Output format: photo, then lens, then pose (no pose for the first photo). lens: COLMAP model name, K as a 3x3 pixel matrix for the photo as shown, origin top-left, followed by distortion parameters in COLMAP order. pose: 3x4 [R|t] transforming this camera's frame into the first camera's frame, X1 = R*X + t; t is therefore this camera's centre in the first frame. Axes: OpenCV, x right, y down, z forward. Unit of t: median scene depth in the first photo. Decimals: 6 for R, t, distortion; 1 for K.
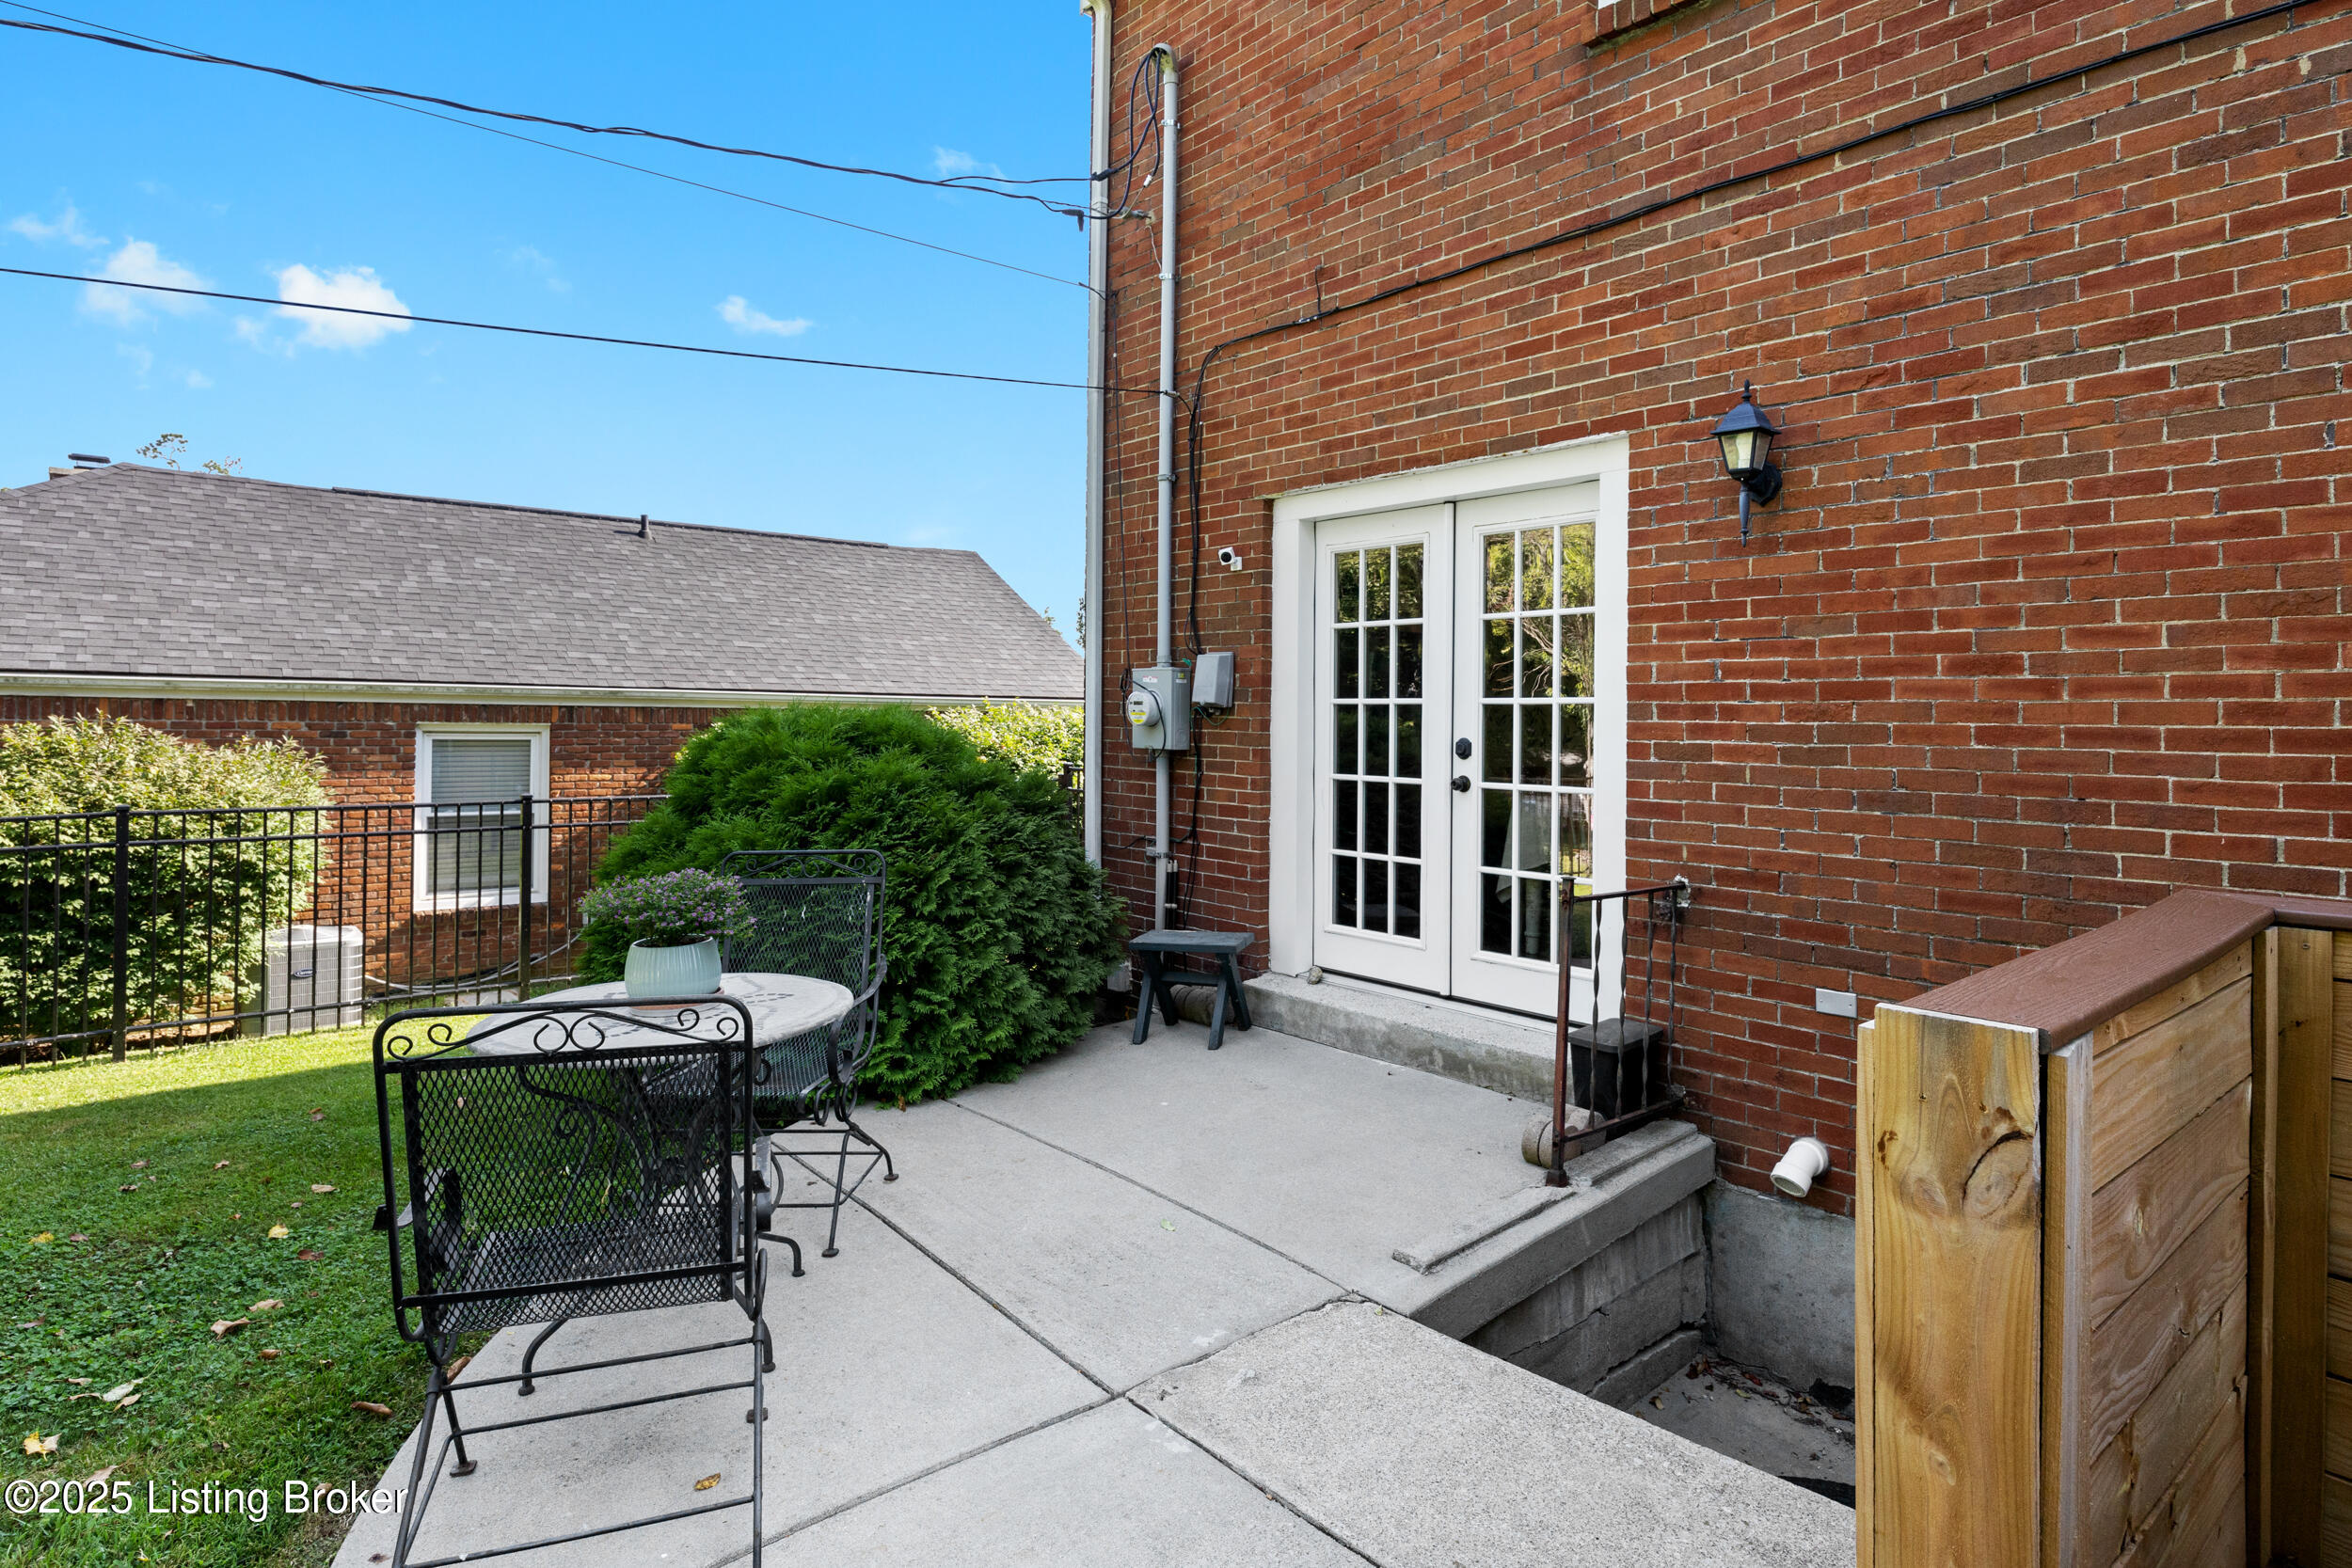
lens RADIAL K [[1265.9, 0, 1180.0], [0, 1265.9, 718.8], [0, 0, 1]] dist [-0.002087, -0.001427]
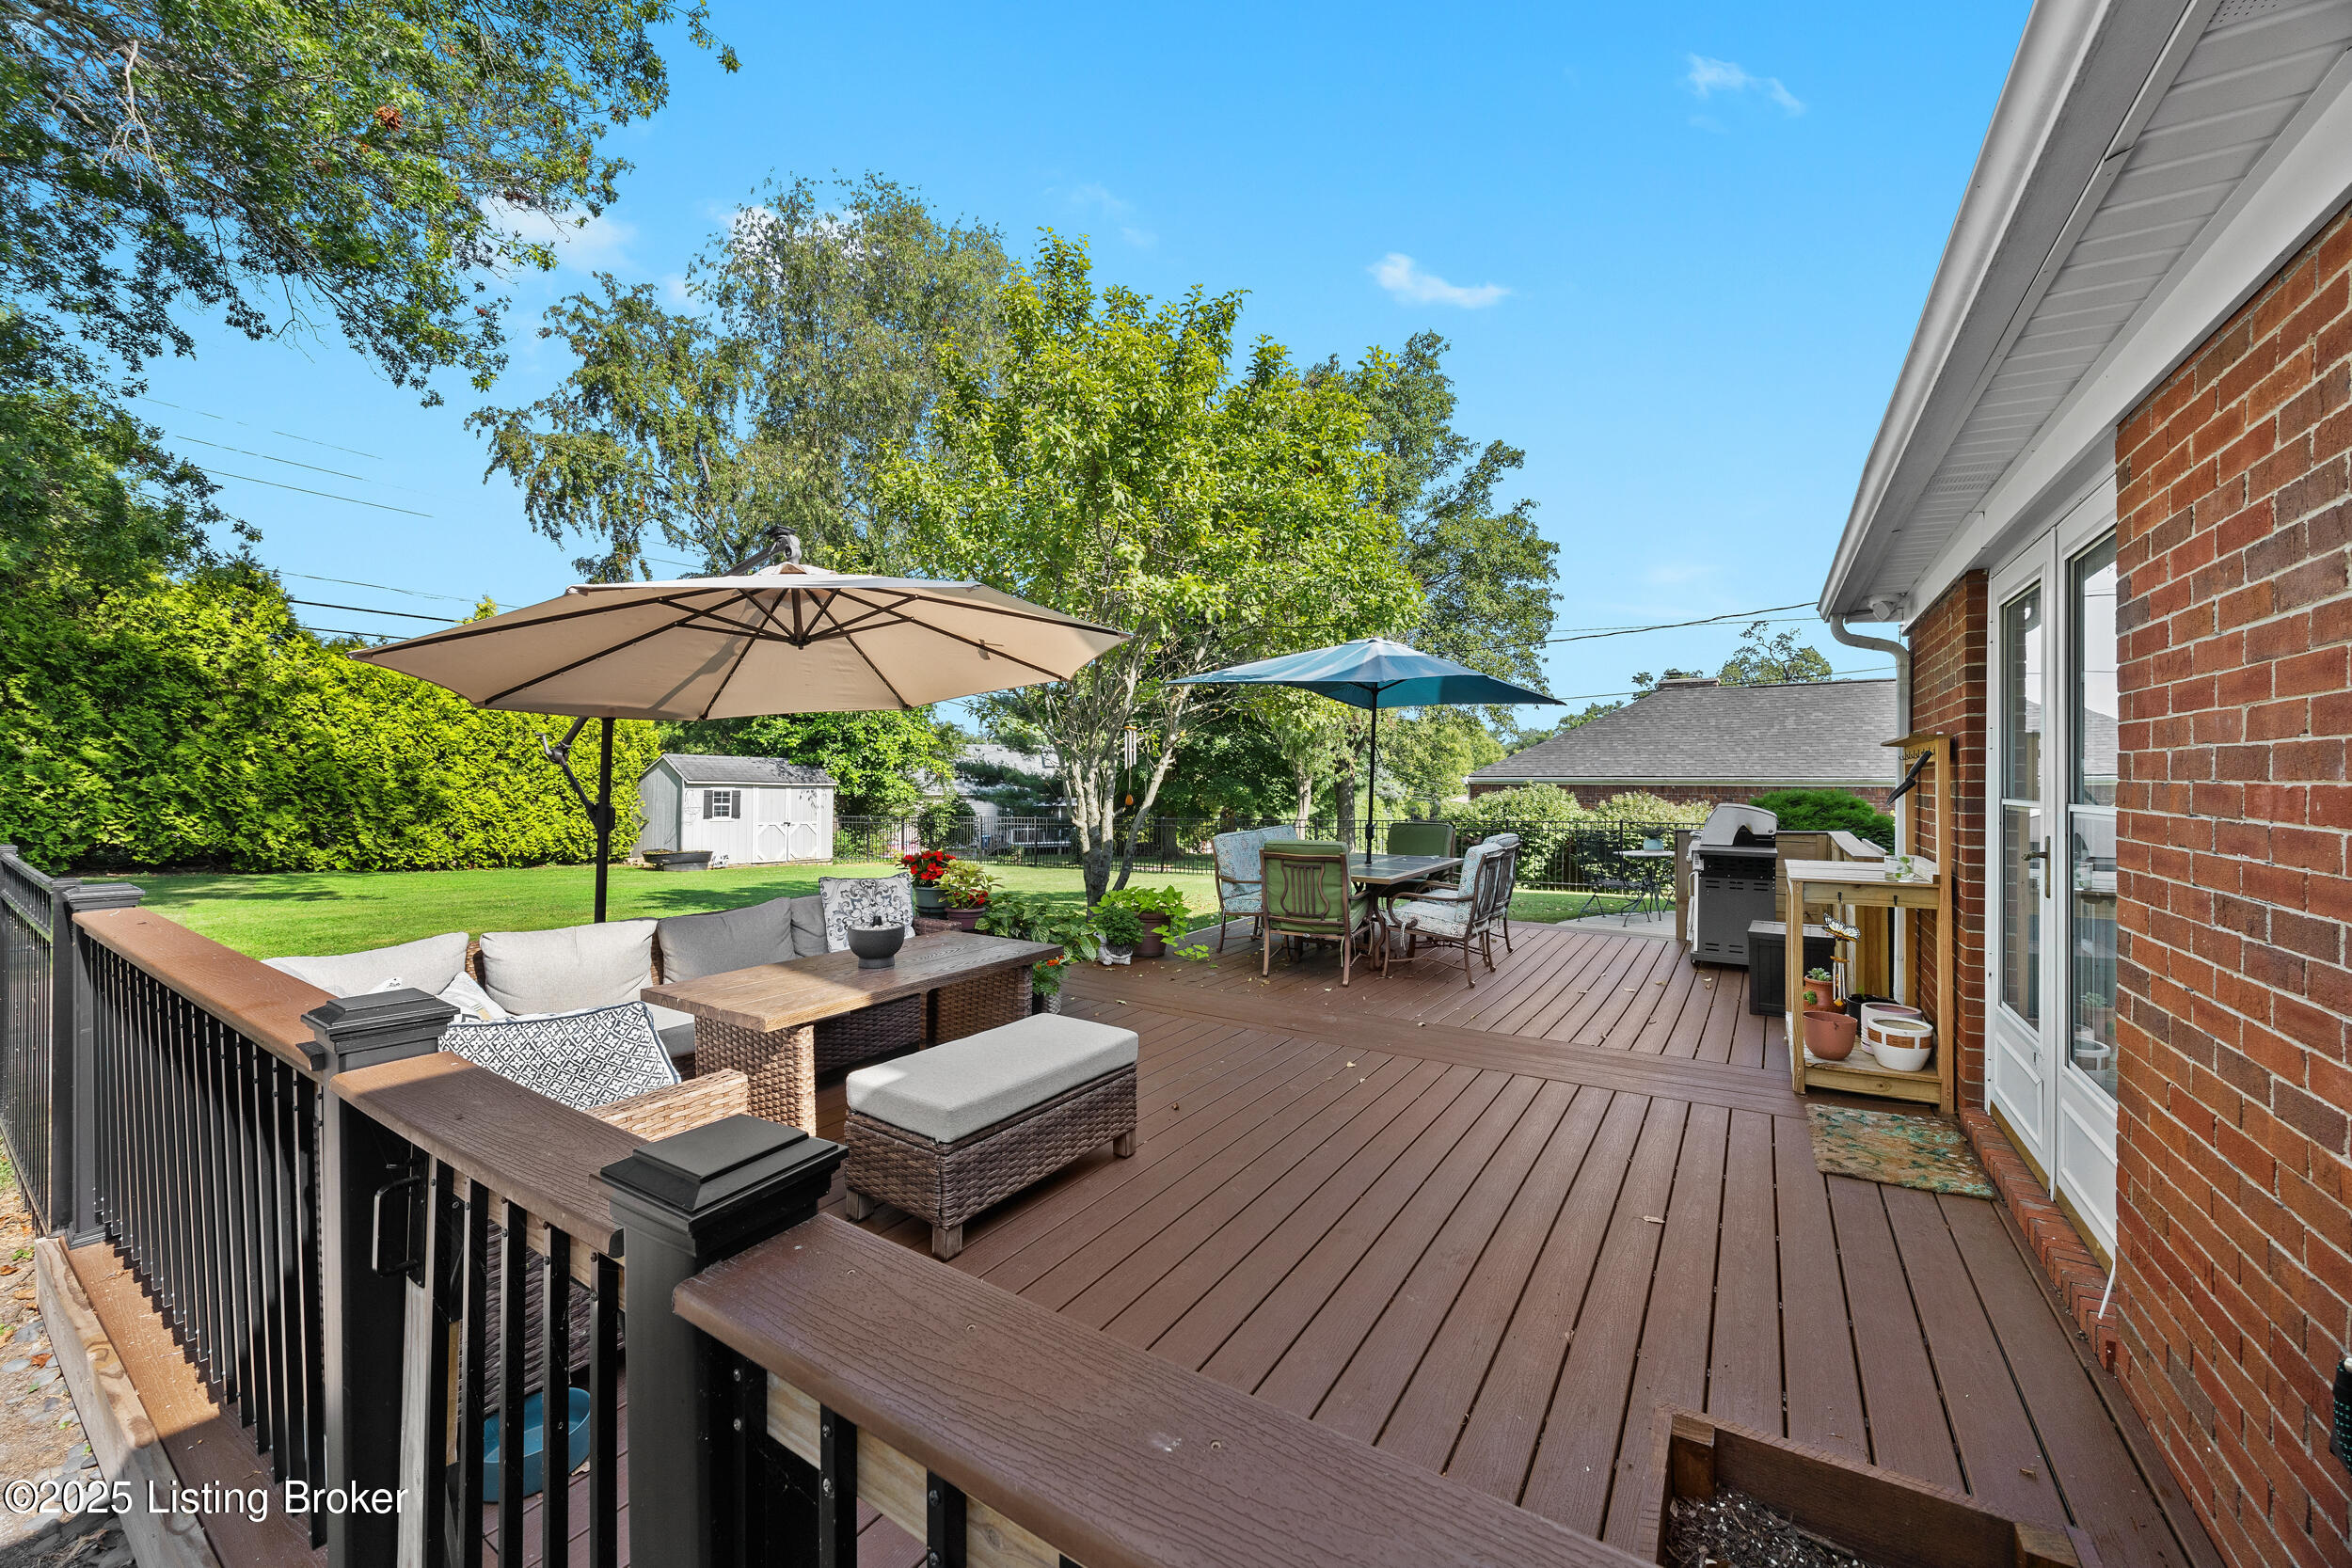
lens RADIAL K [[885.0, 0, 1196.6], [0, 885.0, 786.8], [0, 0, 1]] dist [-0.001645, -0.001035]
pose [[0.305125, -0.005097, -0.952299, 1.227059], [0.000754, 0.999987, -0.005111, -0.008788], [0.952312, 0.000842, 0.305125, -0.922485]]
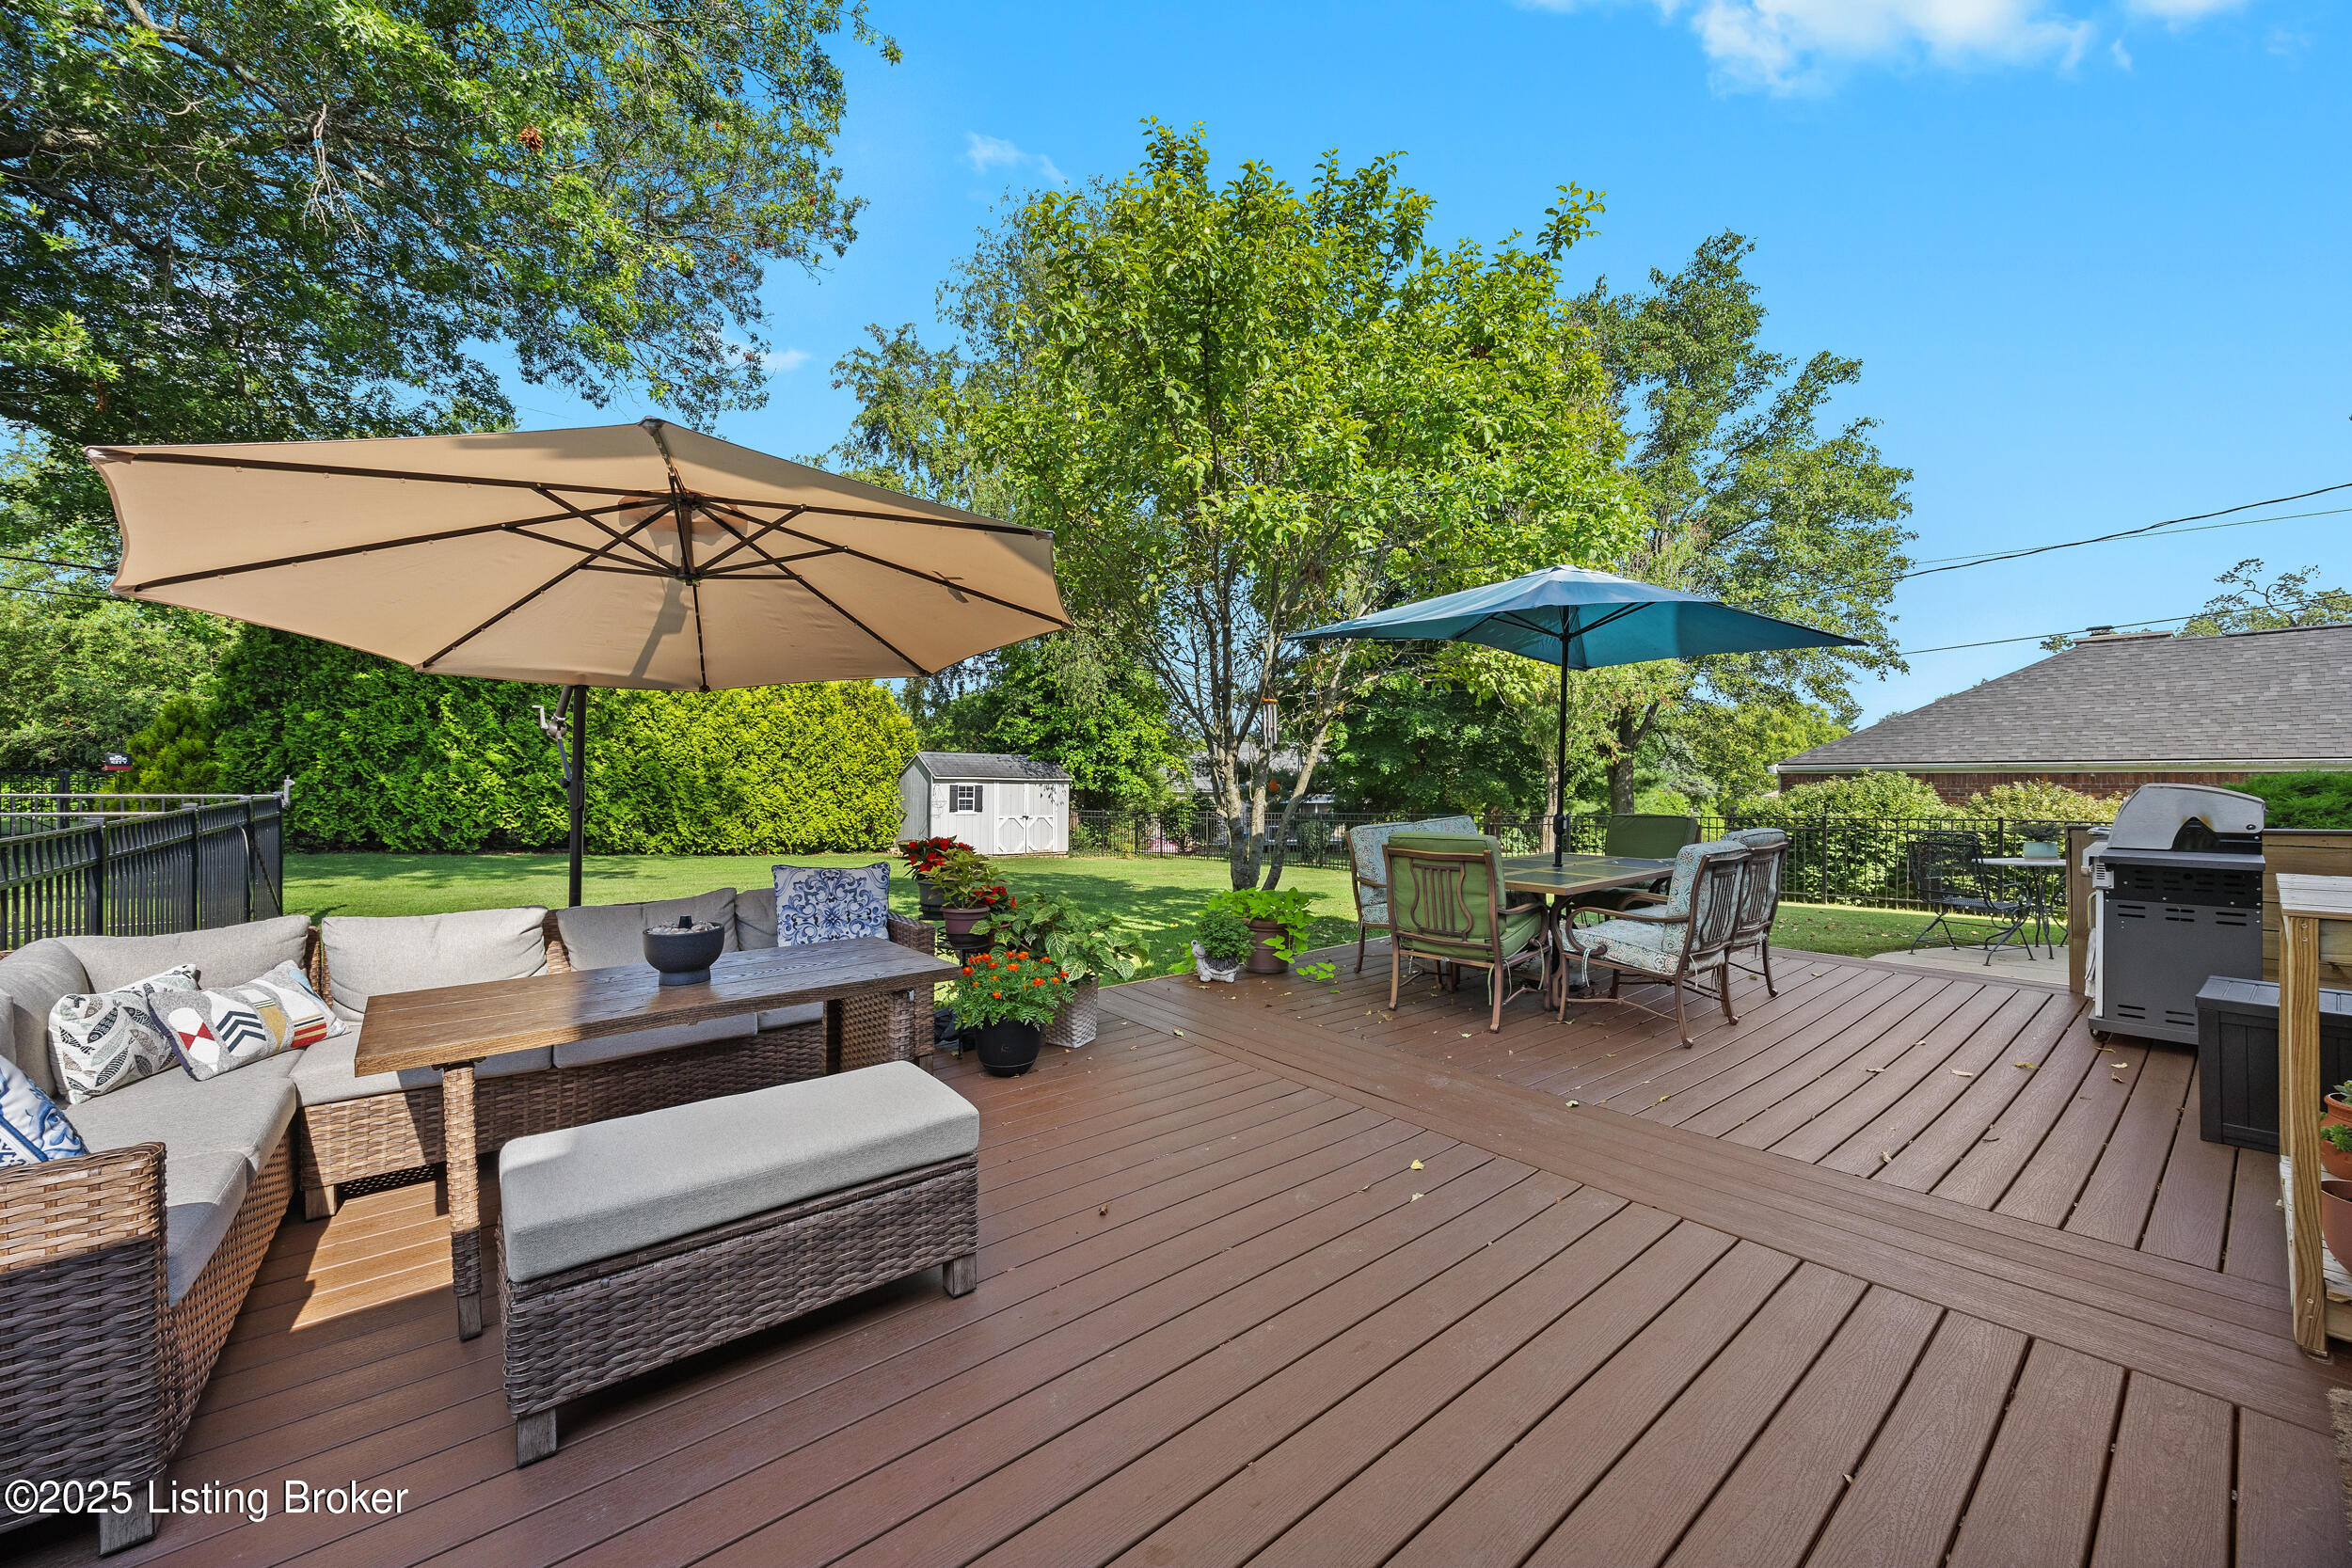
lens RADIAL K [[885.0, 0, 1198.4], [0, 885.0, 786.3], [0, 0, 1]] dist [-0.001645, -0.001035]
pose [[0.003292, -0.005242, -0.999981, 1.046840], [0.004024, 0.999978, -0.005228, 0.012204], [0.999986, -0.004007, 0.003313, -0.687812]]
